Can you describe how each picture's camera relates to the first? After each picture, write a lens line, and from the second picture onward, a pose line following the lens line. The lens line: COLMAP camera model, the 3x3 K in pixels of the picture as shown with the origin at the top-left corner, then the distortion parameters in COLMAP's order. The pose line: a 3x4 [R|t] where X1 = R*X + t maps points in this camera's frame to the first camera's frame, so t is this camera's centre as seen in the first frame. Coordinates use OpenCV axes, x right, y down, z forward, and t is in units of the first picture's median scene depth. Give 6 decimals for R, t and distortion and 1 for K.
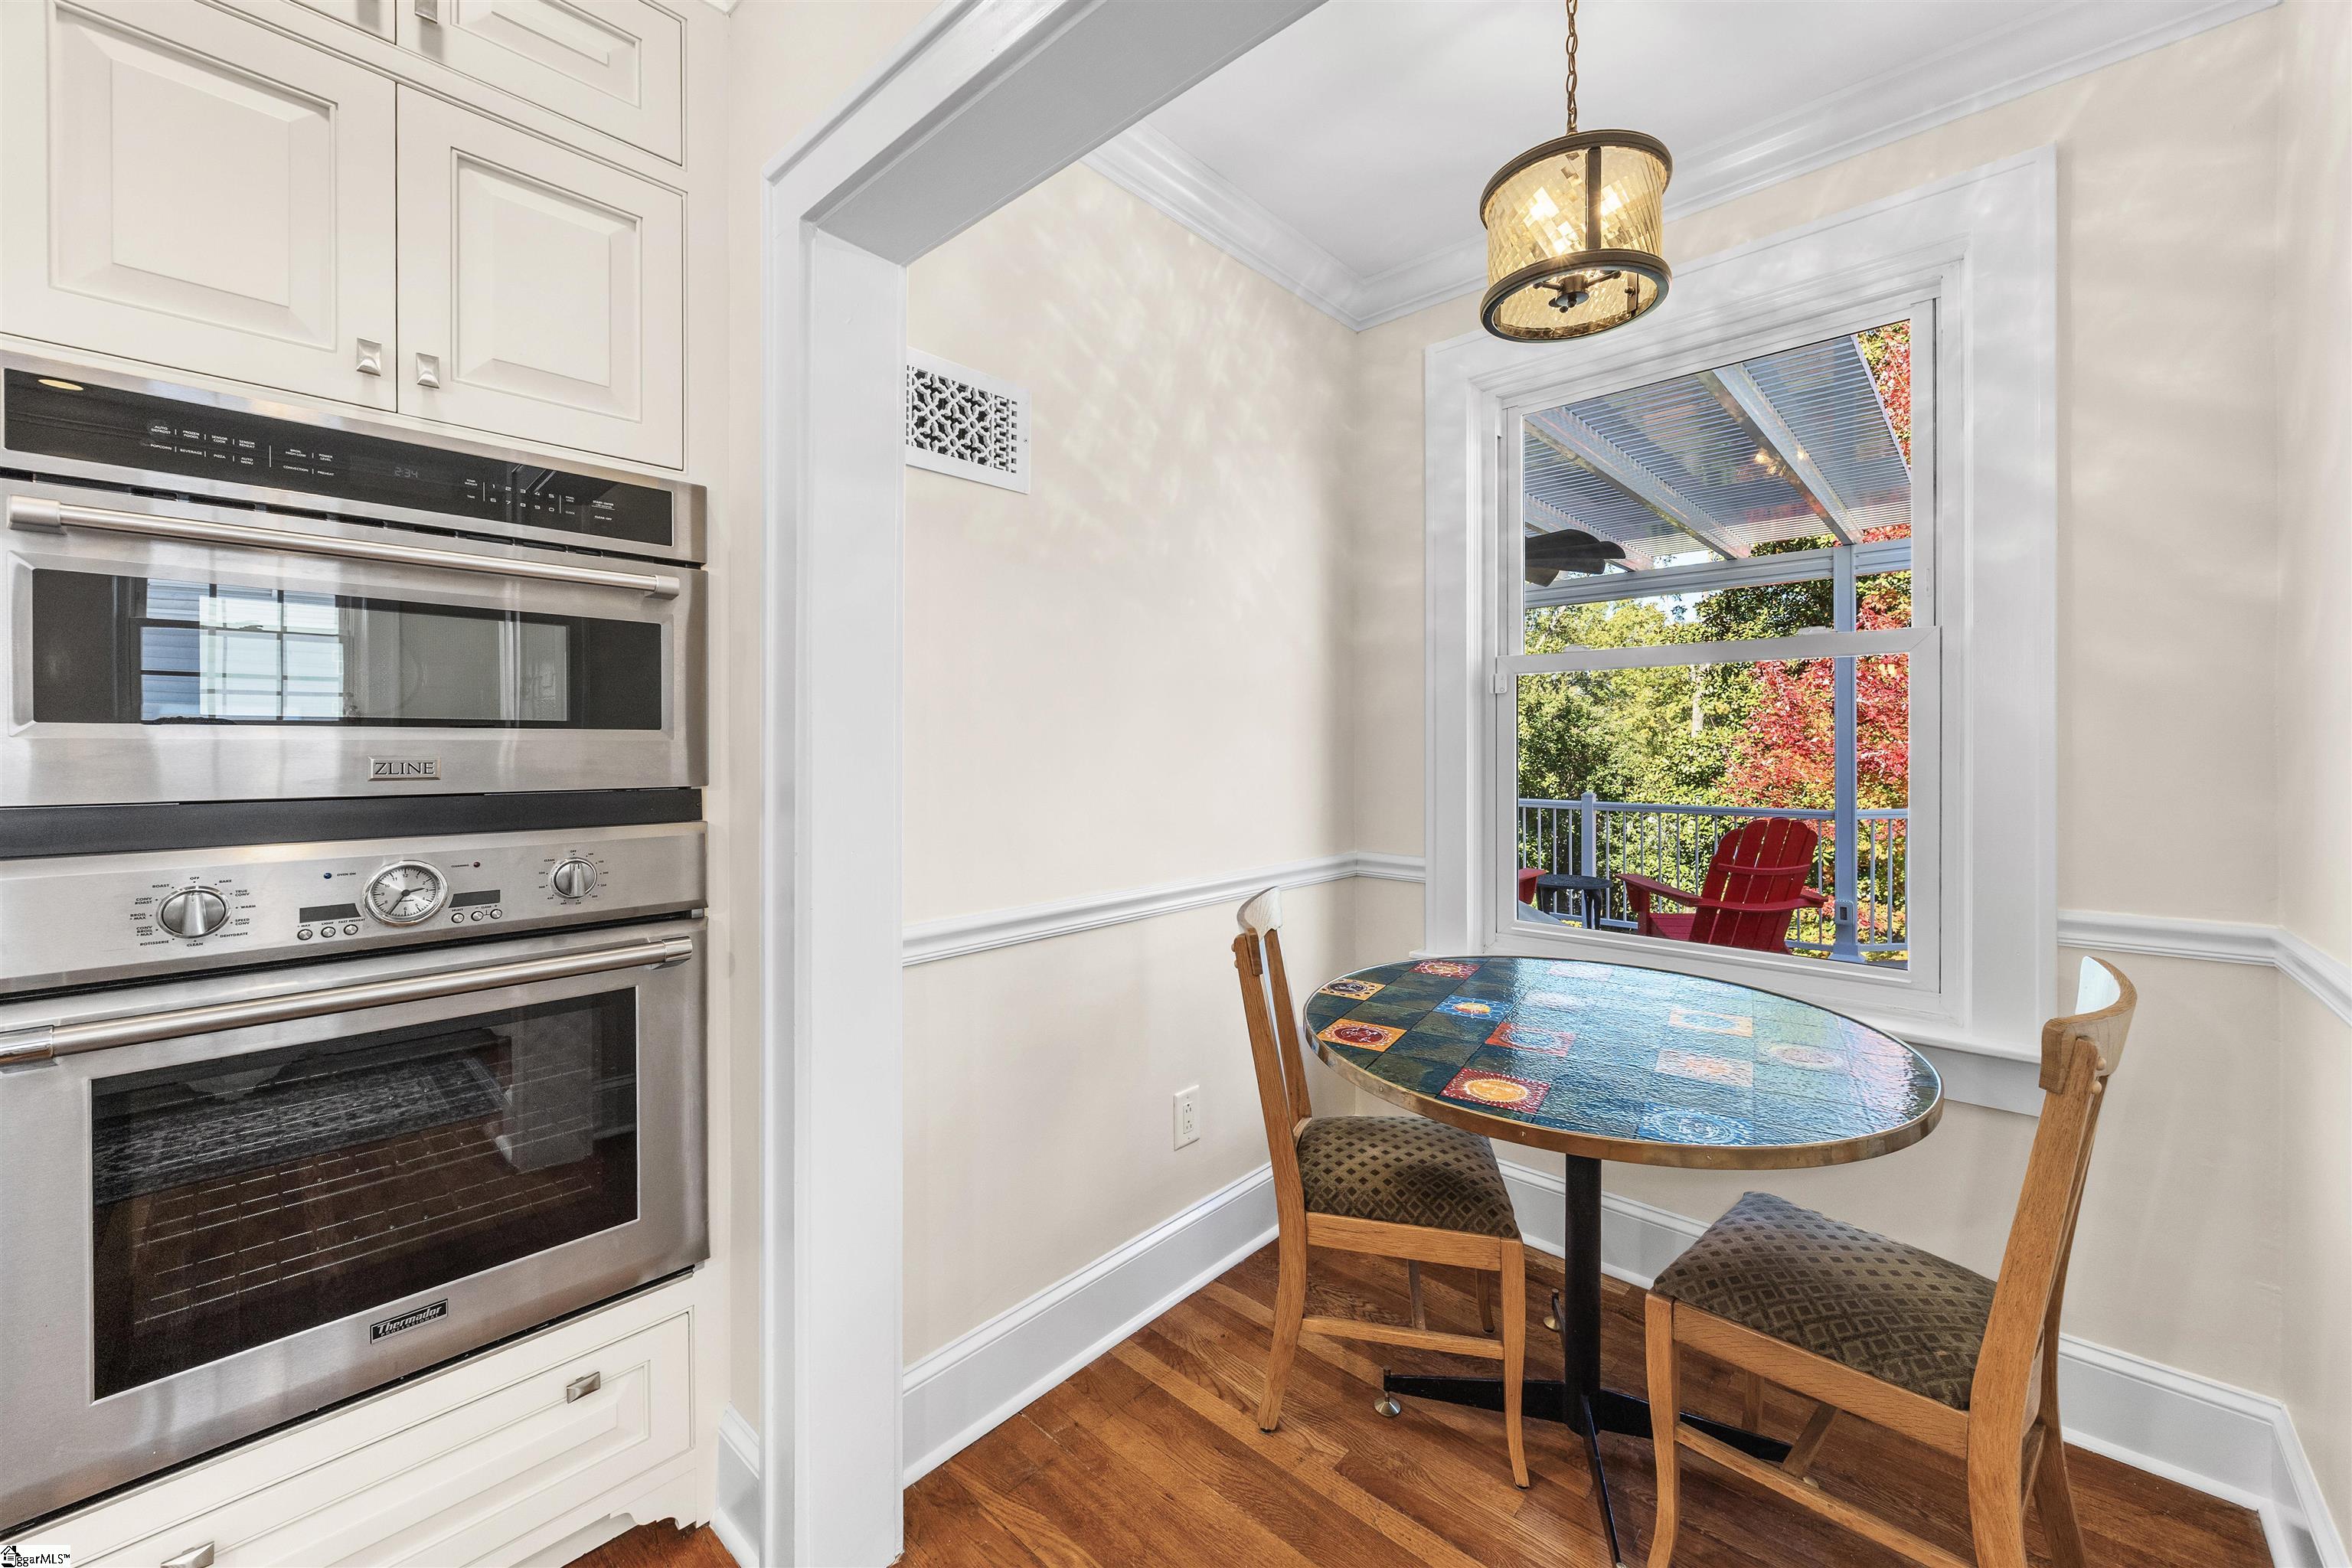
lens RADIAL K [[918.3, 0, 1163.2], [0, 918.3, 750.8], [0, 0, 1]] dist [-0.002544, -0.000002]
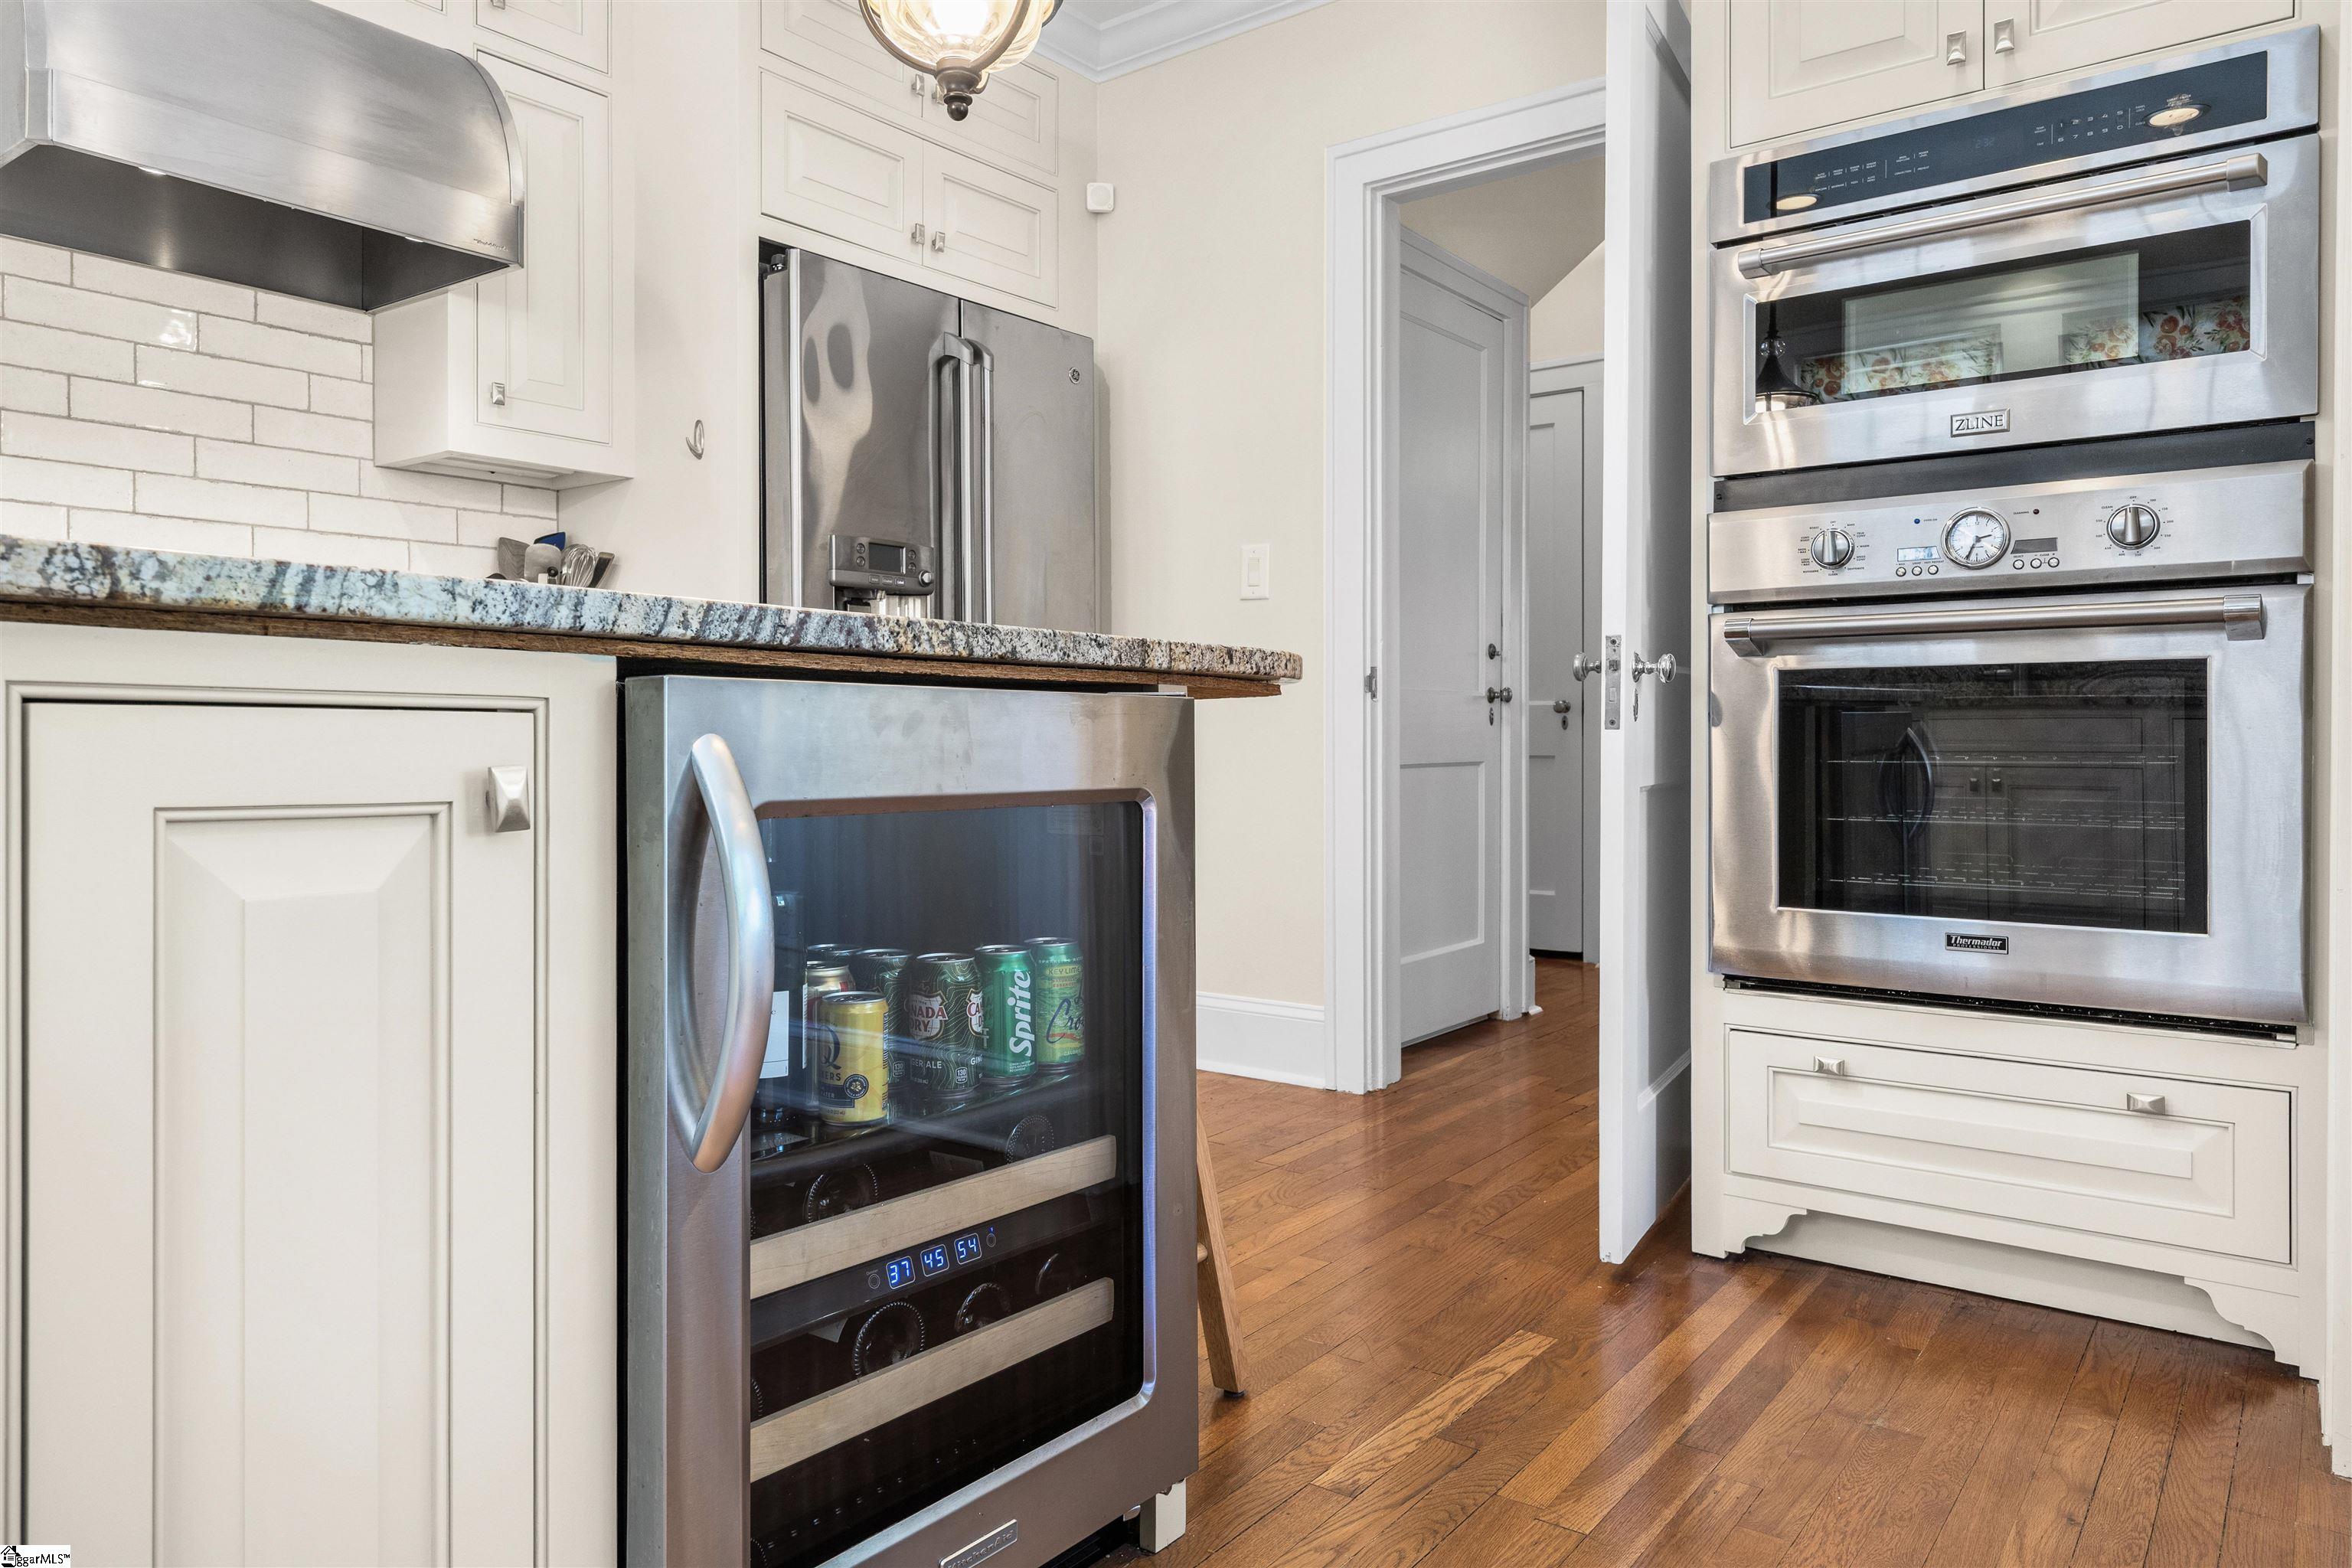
lens RADIAL K [[1560.1, 0, 1186.9], [0, 1560.1, 760.8], [0, 0, 1]] dist [-0.007638, 0.004336]
pose [[0.106930, 0.011368, -0.994202, 0.706293], [-0.004644, 0.999929, 0.010934, 0.320170], [0.994256, 0.003448, 0.106975, -0.084260]]
